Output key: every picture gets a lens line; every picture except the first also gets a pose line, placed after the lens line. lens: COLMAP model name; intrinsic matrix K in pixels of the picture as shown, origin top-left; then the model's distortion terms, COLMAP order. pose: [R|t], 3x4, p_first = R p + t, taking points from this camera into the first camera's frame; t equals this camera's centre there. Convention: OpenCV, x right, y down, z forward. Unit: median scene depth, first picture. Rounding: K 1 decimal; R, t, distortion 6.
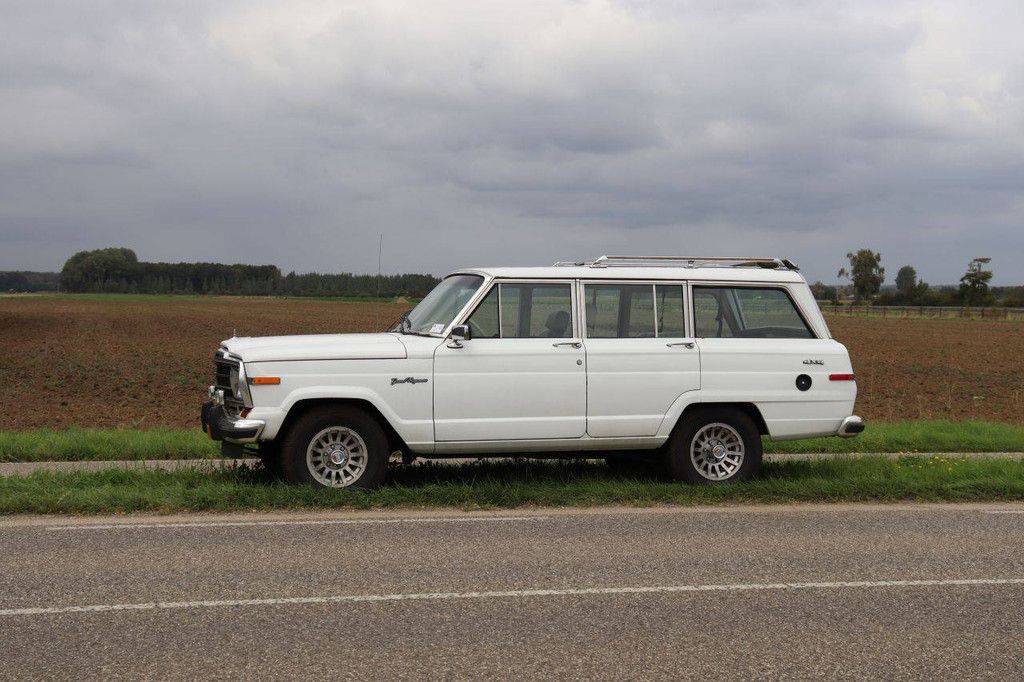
lens RADIAL K [[1632.6, 0, 511.3], [0, 1632.6, 354.1], [0, 0, 1]] dist [0.128847, 0.124194]
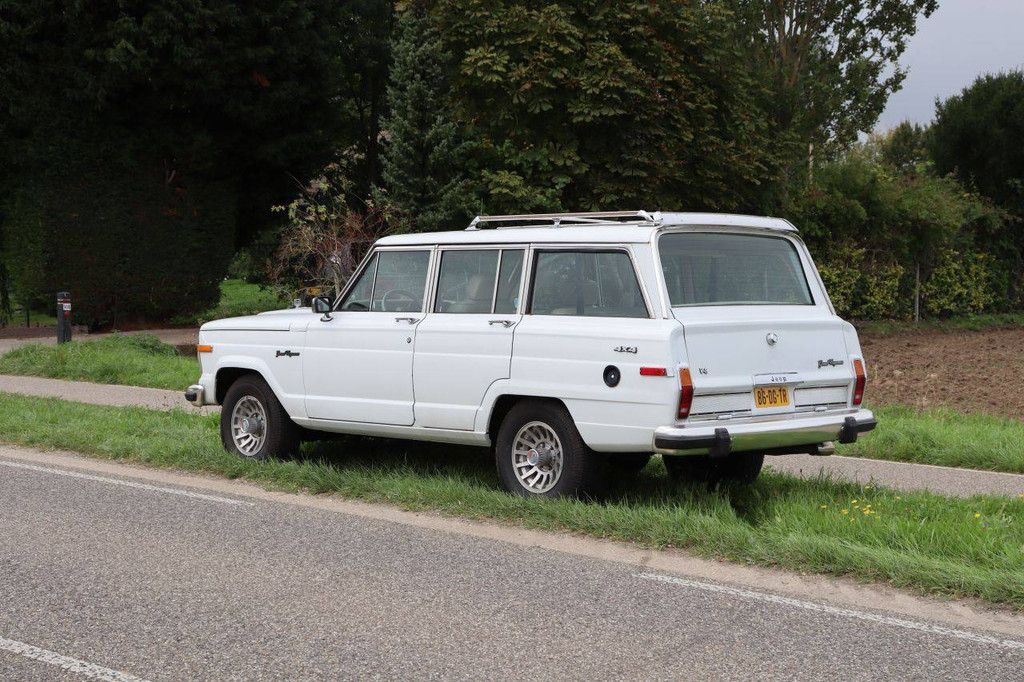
lens RADIAL K [[1682.7, 0, 512.0], [0, 1682.7, 341.0], [0, 0, 1]] dist [0.141234, 0.267225]
pose [[0.497771, 0.028982, -0.866824, 0.854269], [-0.015959, 0.999578, 0.024256, -0.017413], [0.867162, 0.001759, 0.498024, 0.595493]]
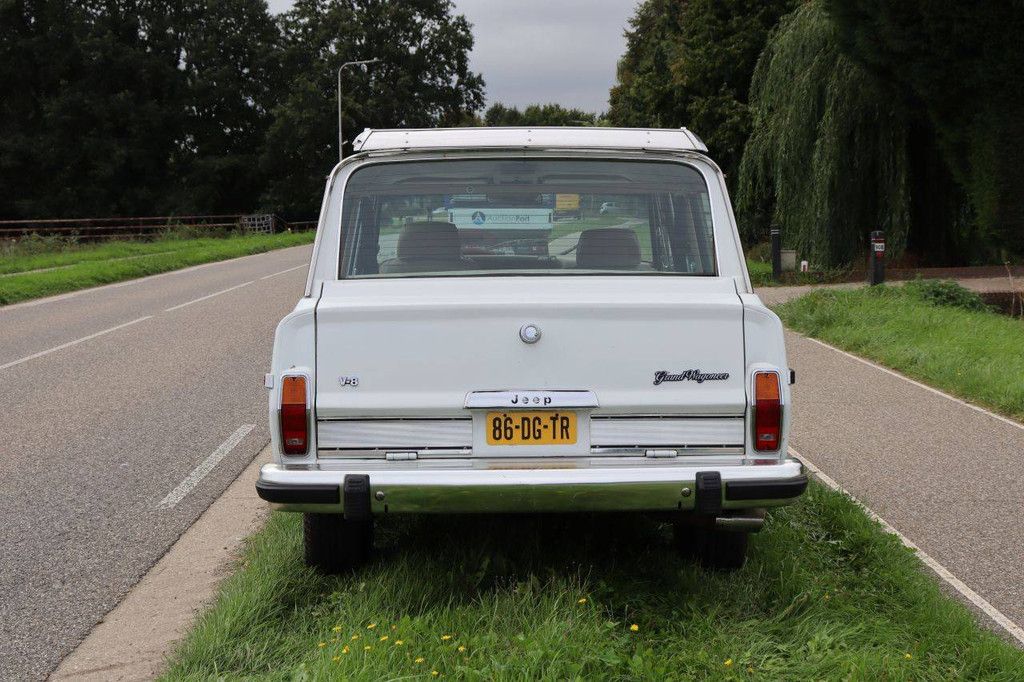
lens RADIAL K [[1682.7, 0, 512.0], [0, 1682.7, 341.0], [0, 0, 1]] dist [0.141234, 0.267225]
pose [[-0.236820, 0.071732, -0.968902, 0.684362], [-0.010058, 0.997036, 0.076274, -0.035917], [0.971501, 0.027809, -0.235397, 1.230670]]
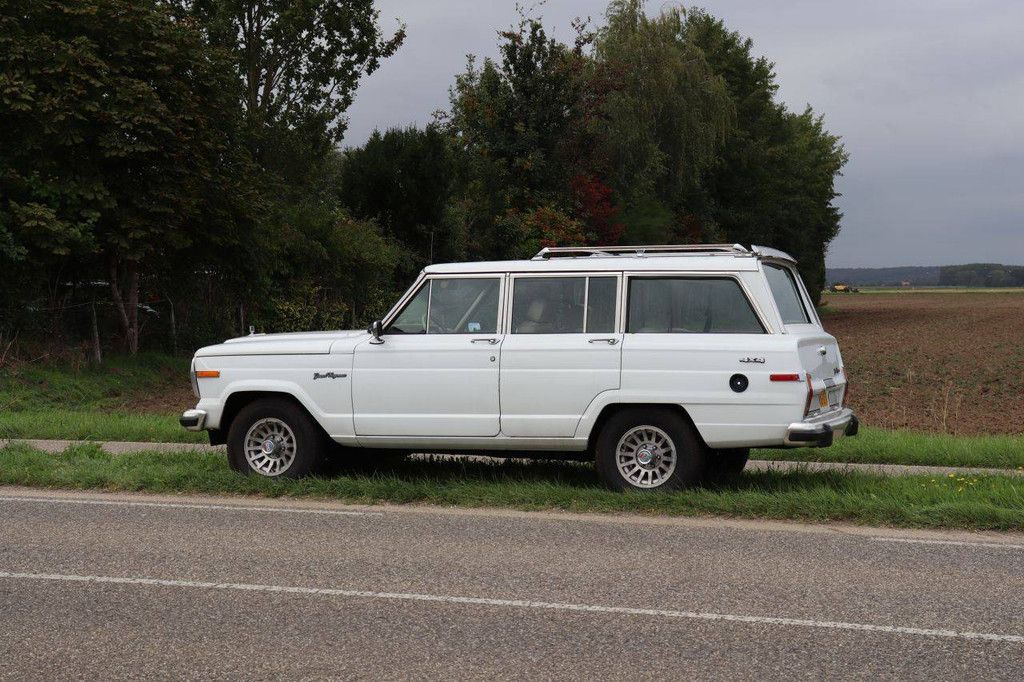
lens RADIAL K [[1682.7, 0, 512.0], [0, 1682.7, 341.0], [0, 0, 1]] dist [0.141234, 0.267225]
pose [[0.829641, -0.000195, -0.558297, 0.609192], [-0.002963, 0.999984, -0.004752, -0.000815], [0.558290, 0.005597, 0.829627, 0.175449]]
